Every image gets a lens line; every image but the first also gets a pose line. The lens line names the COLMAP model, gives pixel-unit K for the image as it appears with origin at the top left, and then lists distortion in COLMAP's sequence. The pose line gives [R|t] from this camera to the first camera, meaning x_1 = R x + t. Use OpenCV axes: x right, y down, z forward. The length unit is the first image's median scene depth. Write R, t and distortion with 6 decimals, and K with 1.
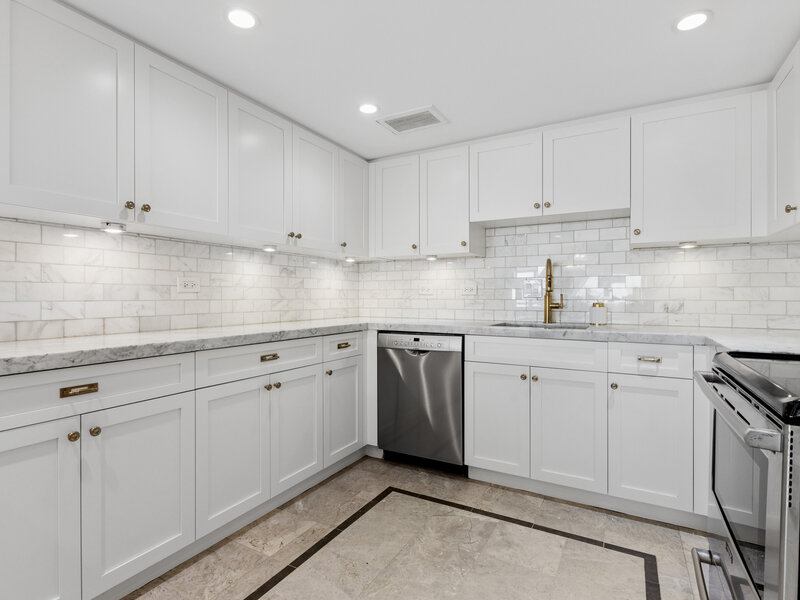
lens RADIAL K [[411.9, 0, 402.7], [0, 411.9, 296.5], [0, 0, 1]] dist [-0.001587, -0.000586]
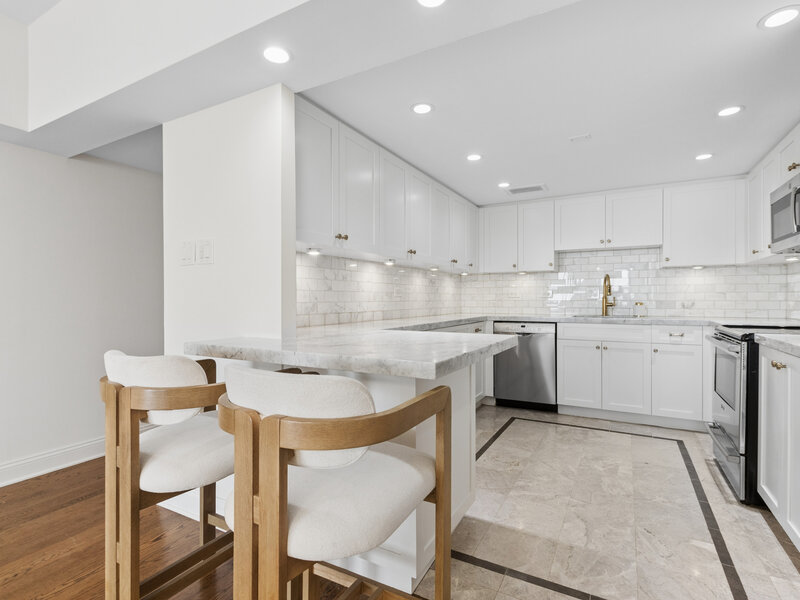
lens RADIAL K [[409.6, 0, 400.0], [0, 409.6, 300.0], [0, 0, 1]] dist [0.000442, 0.000155]
pose [[0.999992, -0.002740, 0.002867, -0.503340], [0.002730, 0.999990, 0.003632, -0.002330], [-0.002877, -0.003625, 0.999989, -0.636410]]
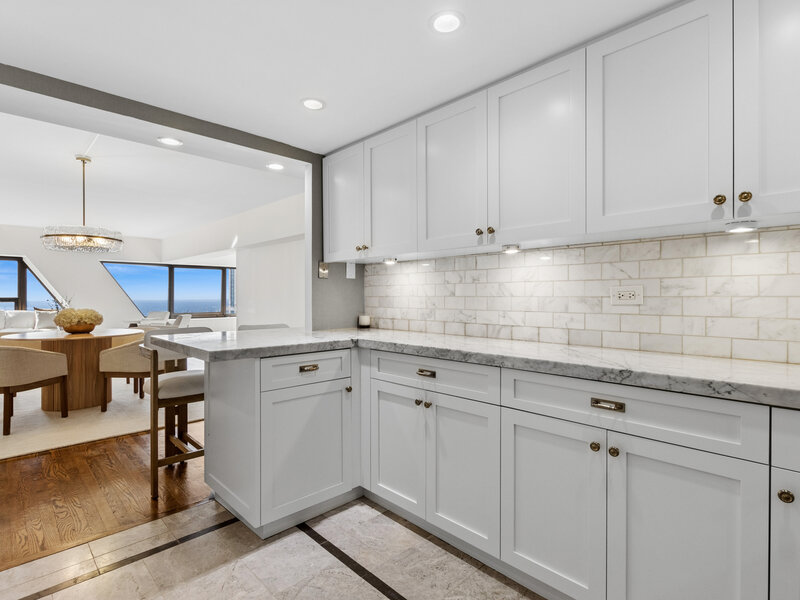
lens RADIAL K [[409.6, 0, 400.0], [0, 409.6, 300.0], [0, 0, 1]] dist [0.000442, 0.000155]
pose [[-0.289836, 0.007658, -0.957046, 0.371299], [-0.000370, 0.999967, 0.008114, -0.025209], [0.957076, 0.002706, -0.289824, 0.787288]]
